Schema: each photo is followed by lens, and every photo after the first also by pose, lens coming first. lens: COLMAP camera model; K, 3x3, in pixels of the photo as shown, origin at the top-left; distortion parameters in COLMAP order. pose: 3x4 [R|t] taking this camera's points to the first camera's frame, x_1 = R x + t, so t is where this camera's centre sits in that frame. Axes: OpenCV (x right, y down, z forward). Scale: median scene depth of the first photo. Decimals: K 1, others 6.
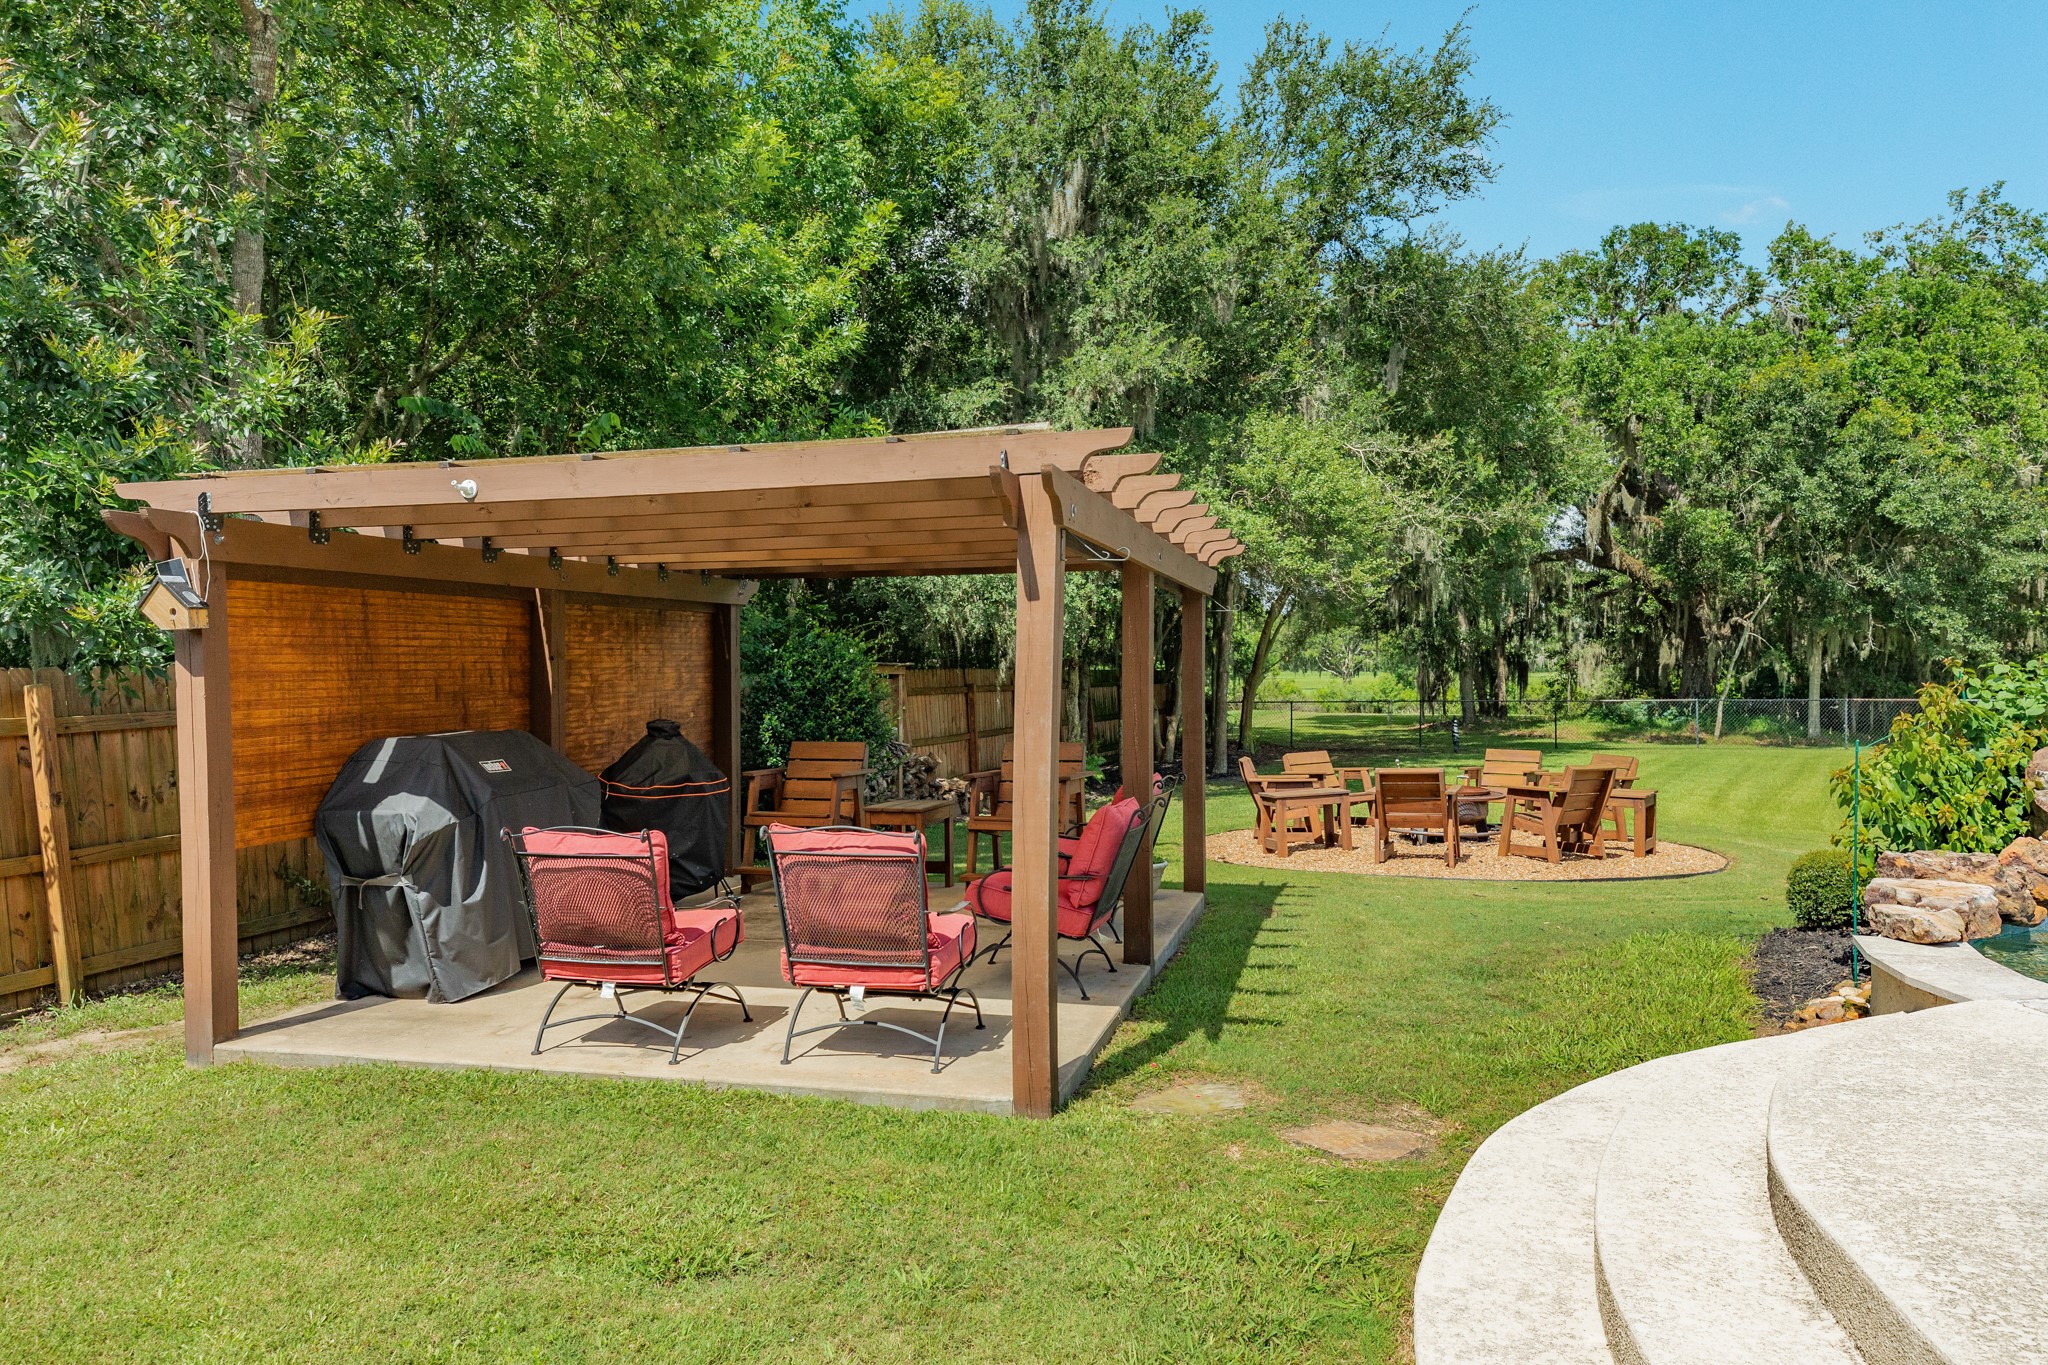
lens RADIAL K [[1386.5, 0, 1004.3], [0, 1386.5, 686.3], [0, 0, 1]] dist [-0.003093, -0.006005]
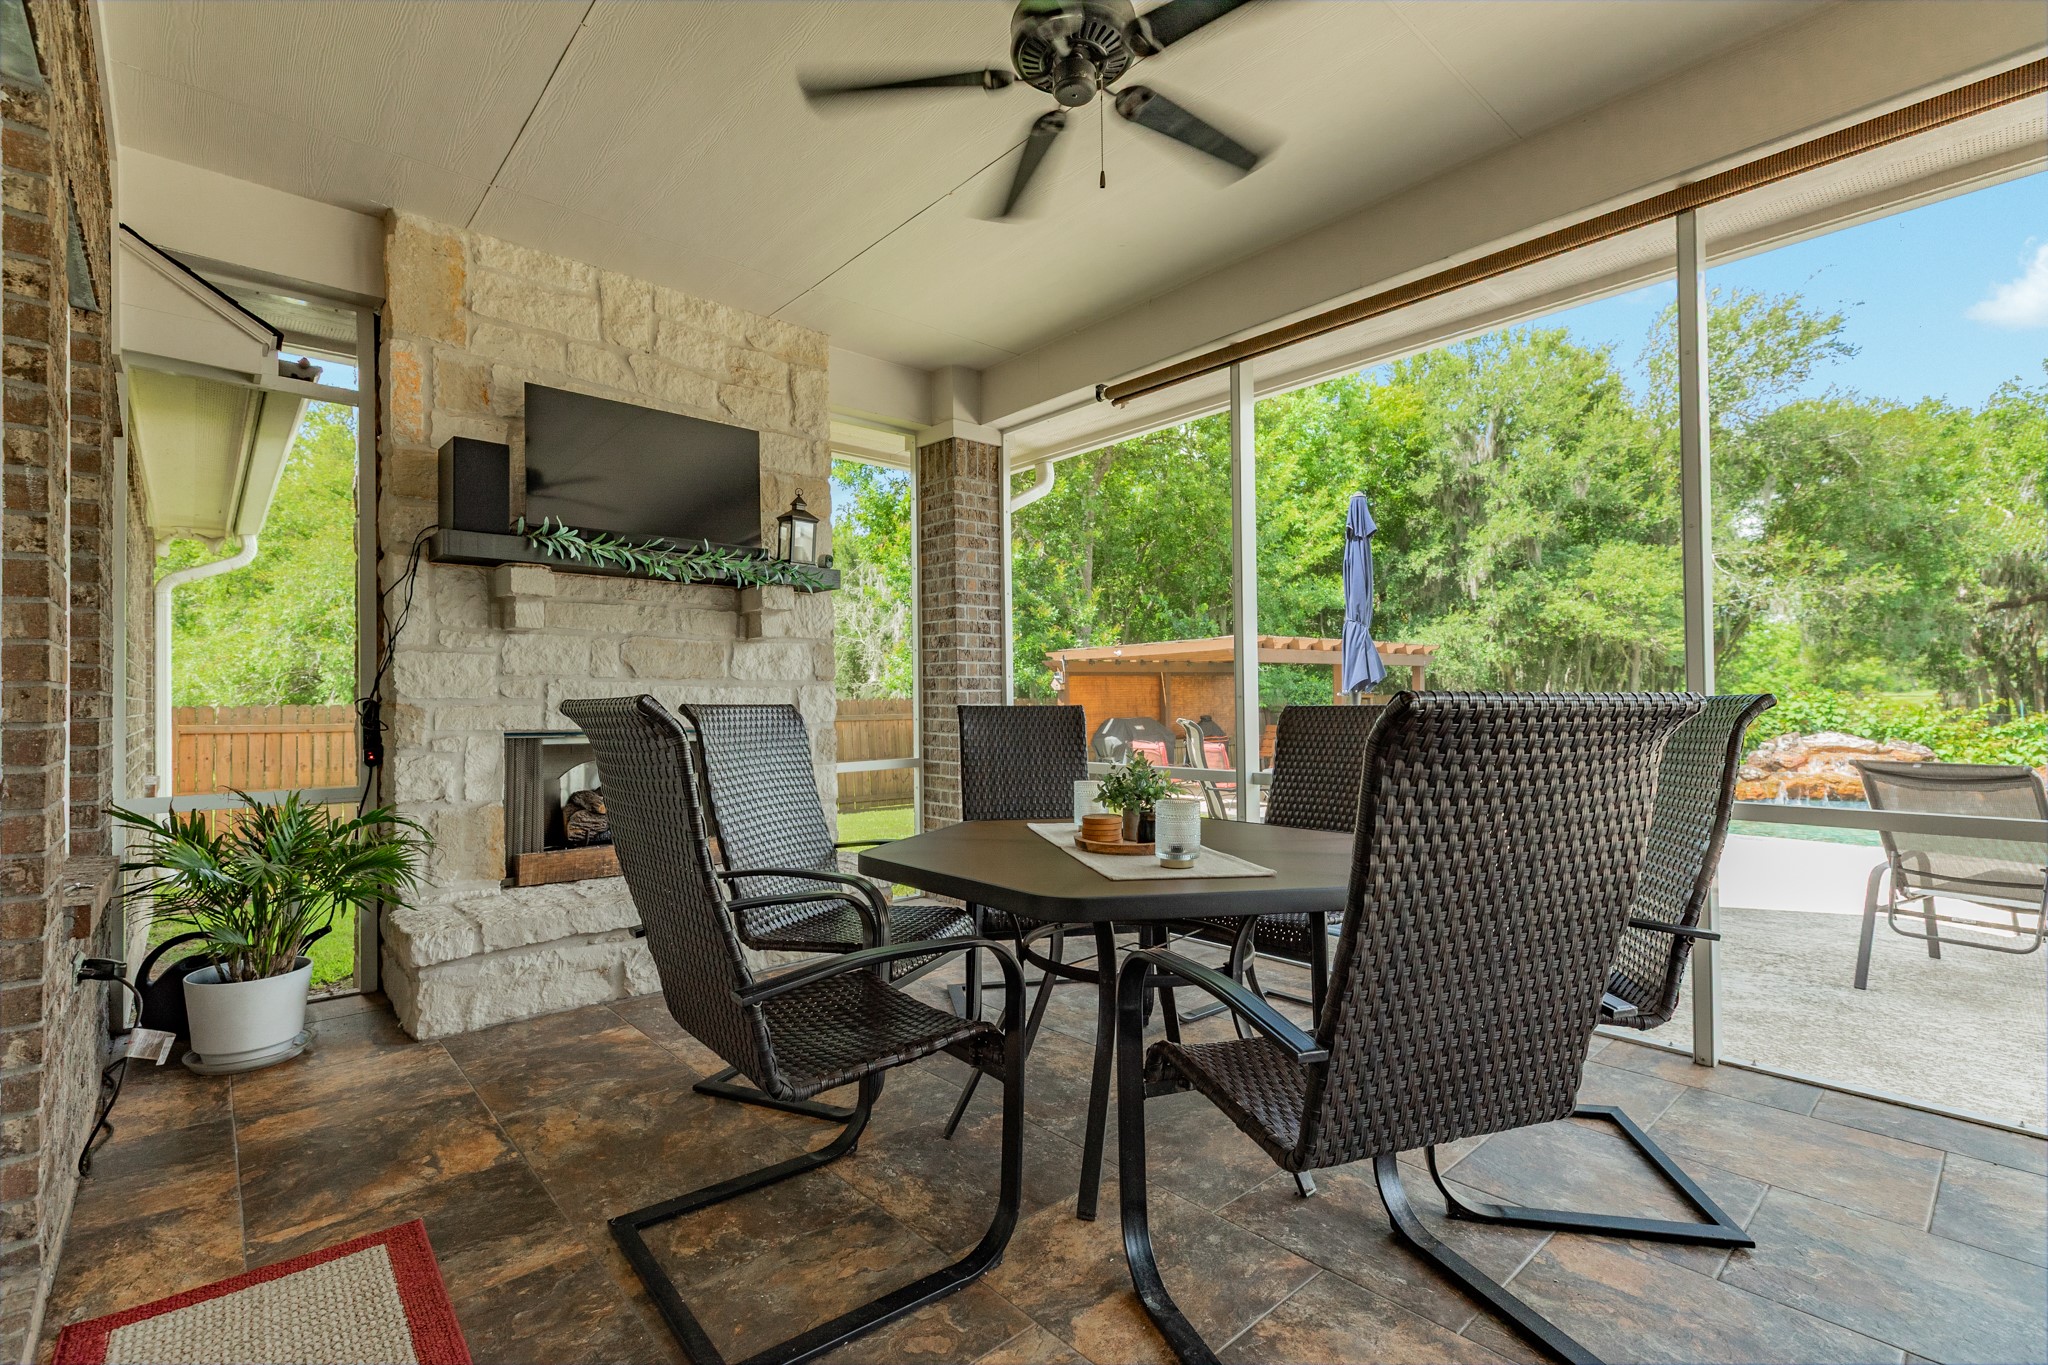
lens RADIAL K [[930.5, 0, 1038.7], [0, 930.5, 687.6], [0, 0, 1]] dist [0.004581, 0.000381]
pose [[0.823806, -0.006073, -0.566839, 0.260035], [-0.002123, 0.999903, -0.013798, -0.002956], [0.566868, 0.012570, 0.823713, -0.366921]]
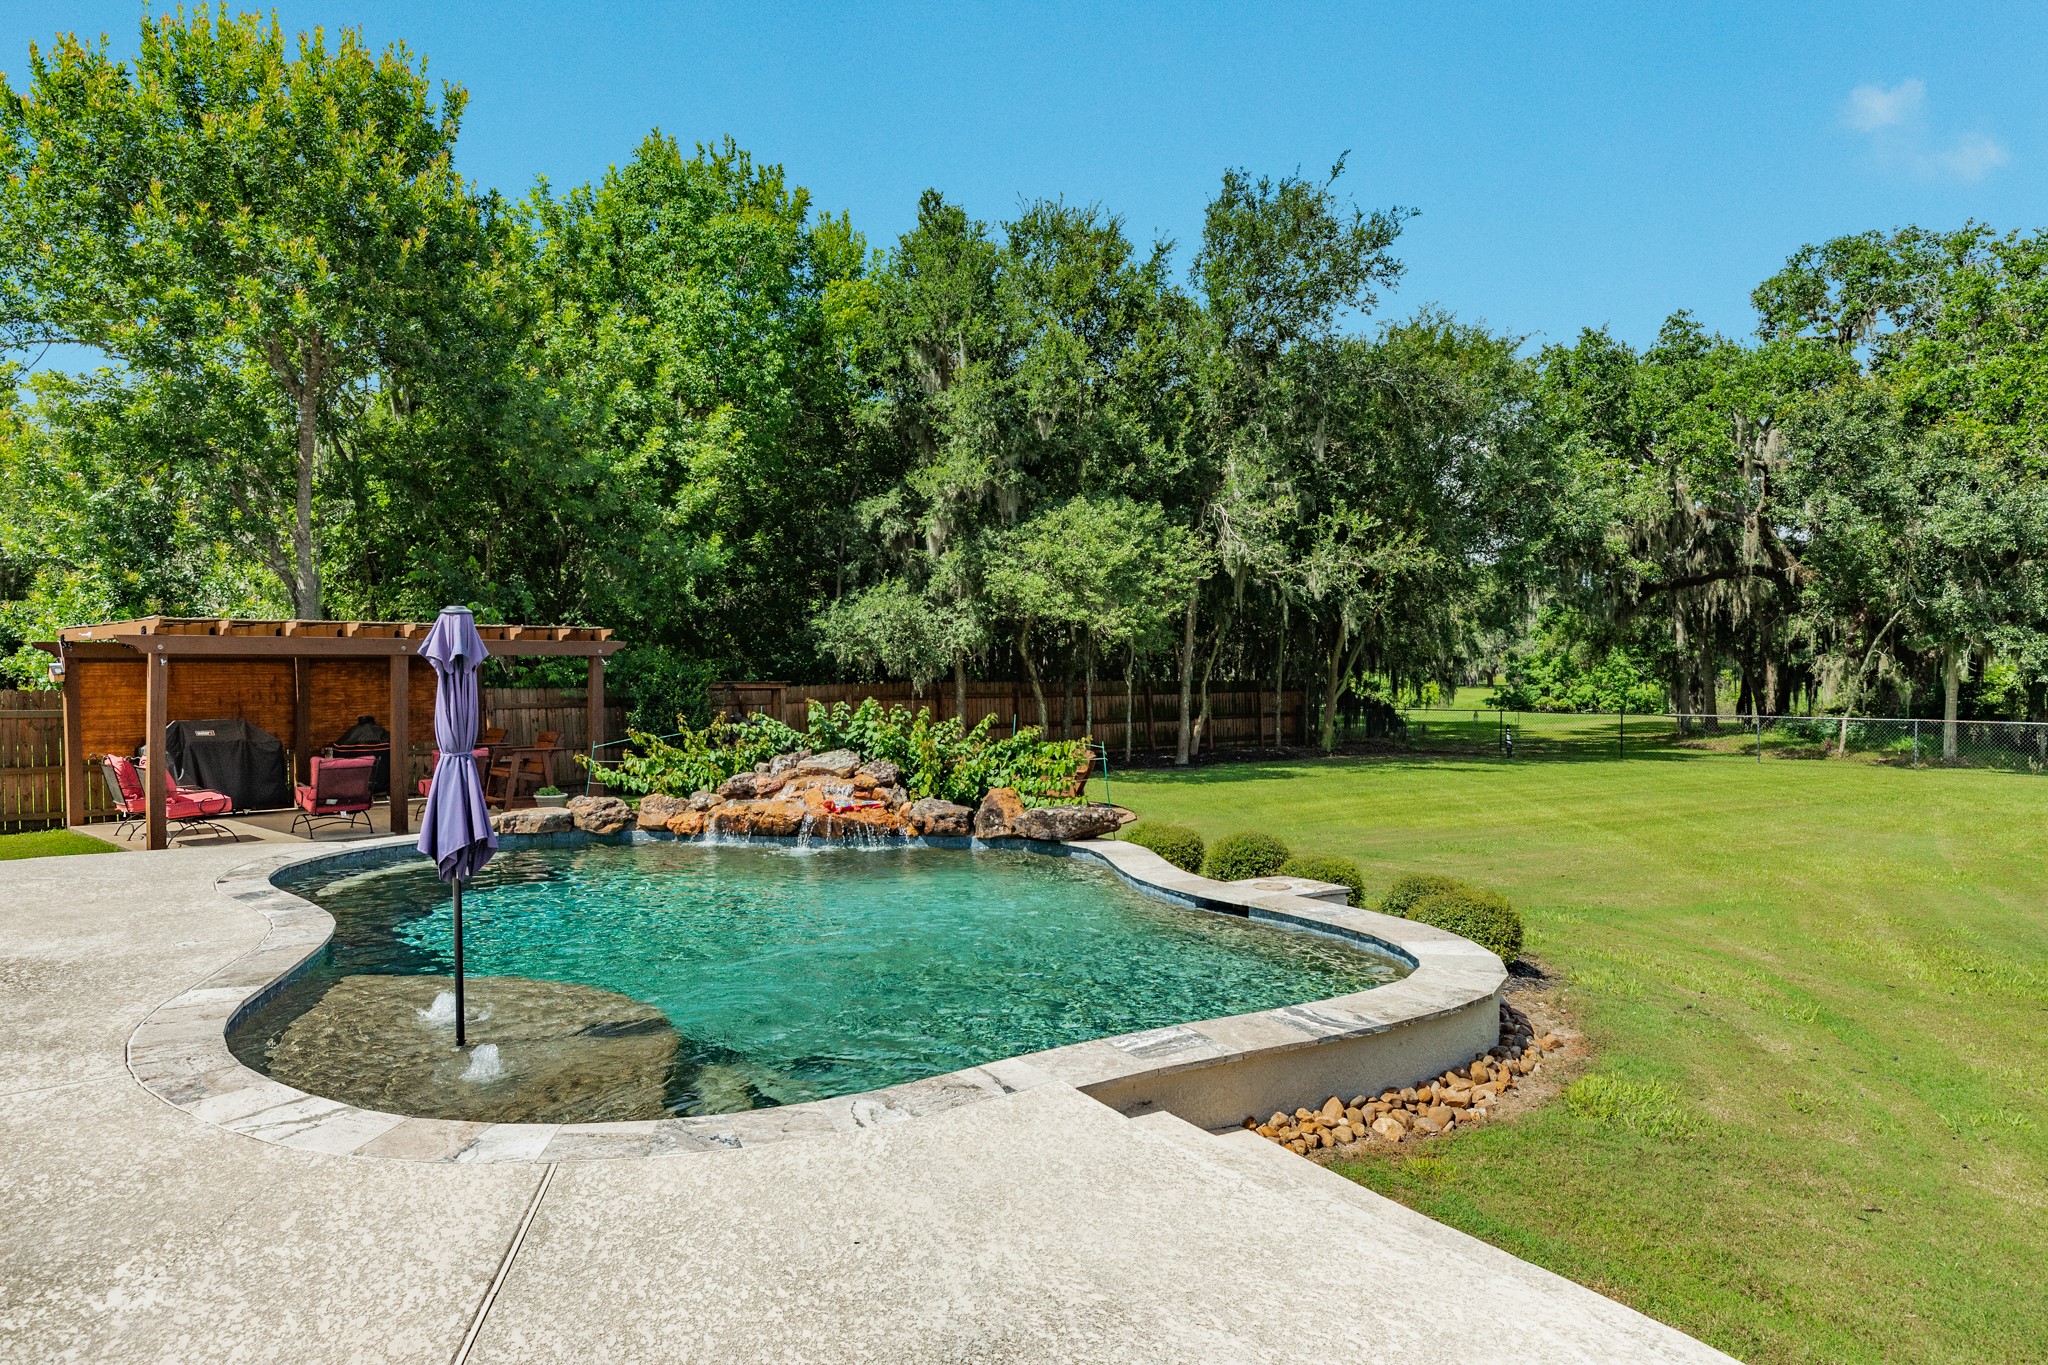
lens RADIAL K [[1246.7, 0, 1035.4], [0, 1246.7, 689.7], [0, 0, 1]] dist [0.006750, 0.004221]
pose [[0.896989, 0.016330, -0.441751, 0.710821], [-0.012324, 0.999853, 0.011937, -0.023927], [0.441881, -0.005264, 0.897058, -0.138442]]
